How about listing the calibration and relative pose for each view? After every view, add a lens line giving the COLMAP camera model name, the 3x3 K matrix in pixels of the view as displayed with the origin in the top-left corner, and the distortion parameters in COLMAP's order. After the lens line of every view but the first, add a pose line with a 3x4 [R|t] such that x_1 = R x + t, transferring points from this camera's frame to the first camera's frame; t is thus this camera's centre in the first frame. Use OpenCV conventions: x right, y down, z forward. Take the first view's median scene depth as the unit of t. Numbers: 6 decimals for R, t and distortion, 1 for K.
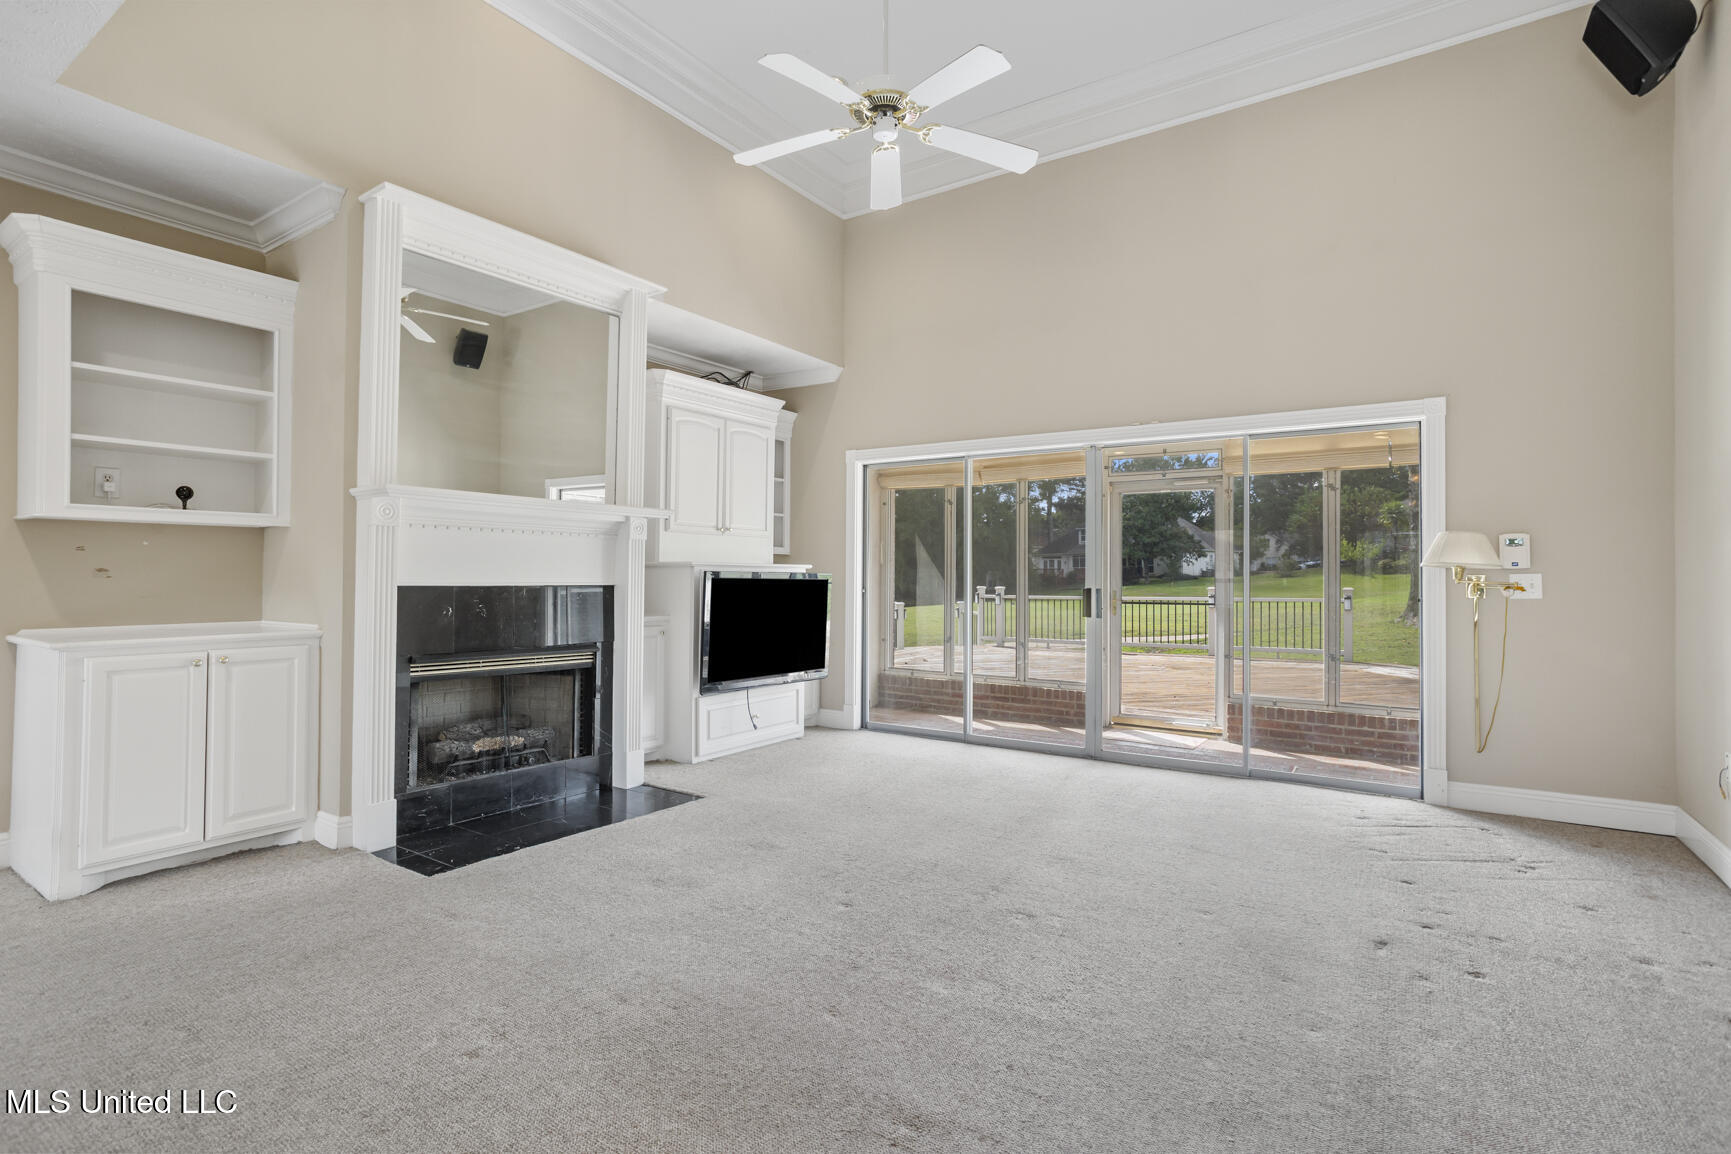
lens RADIAL K [[846.7, 0, 878.8], [0, 846.7, 560.5], [0, 0, 1]] dist [-0.044583, 0.015146]
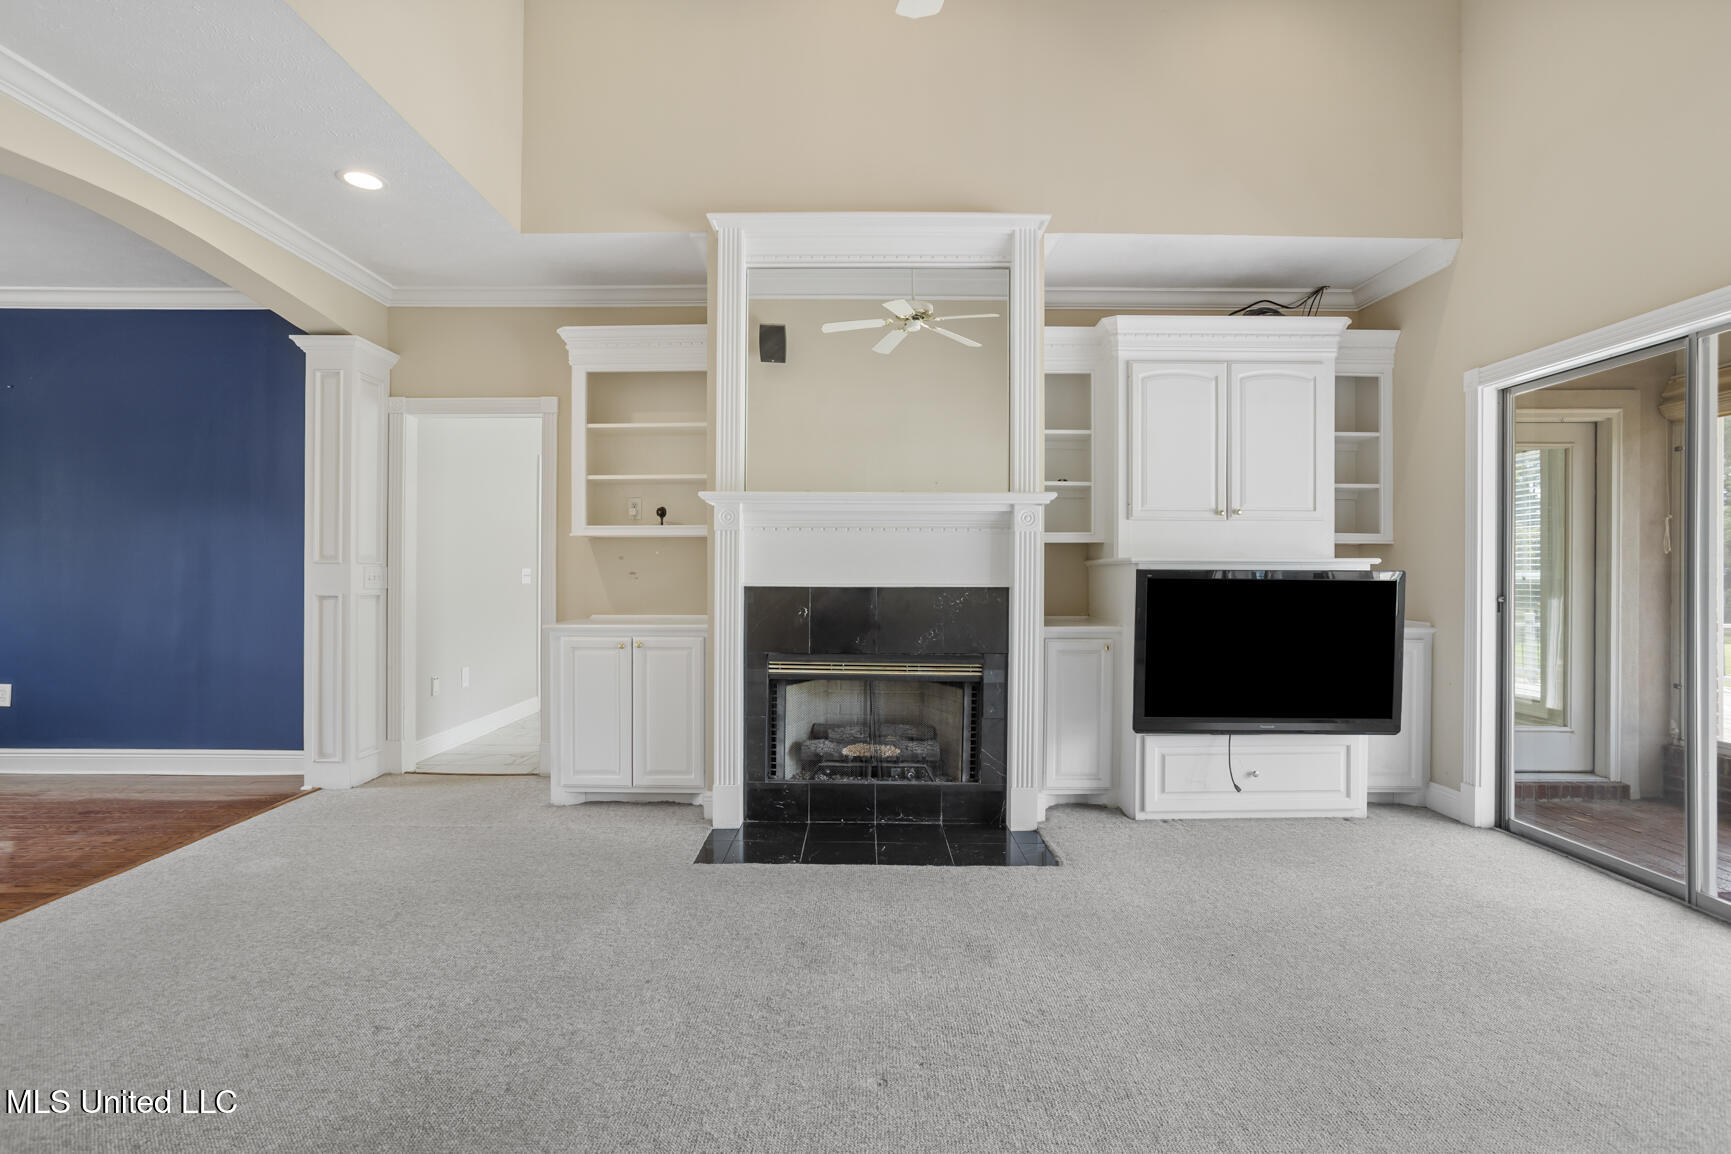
lens RADIAL K [[846.7, 0, 853.2], [0, 846.7, 574.9], [0, 0, 1]] dist [-0.044583, 0.015146]
pose [[0.541769, -0.005023, -0.840512, 0.326950], [0.017677, 0.999829, 0.005420, 0.010188], [0.840342, -0.017794, 0.541765, 0.426591]]
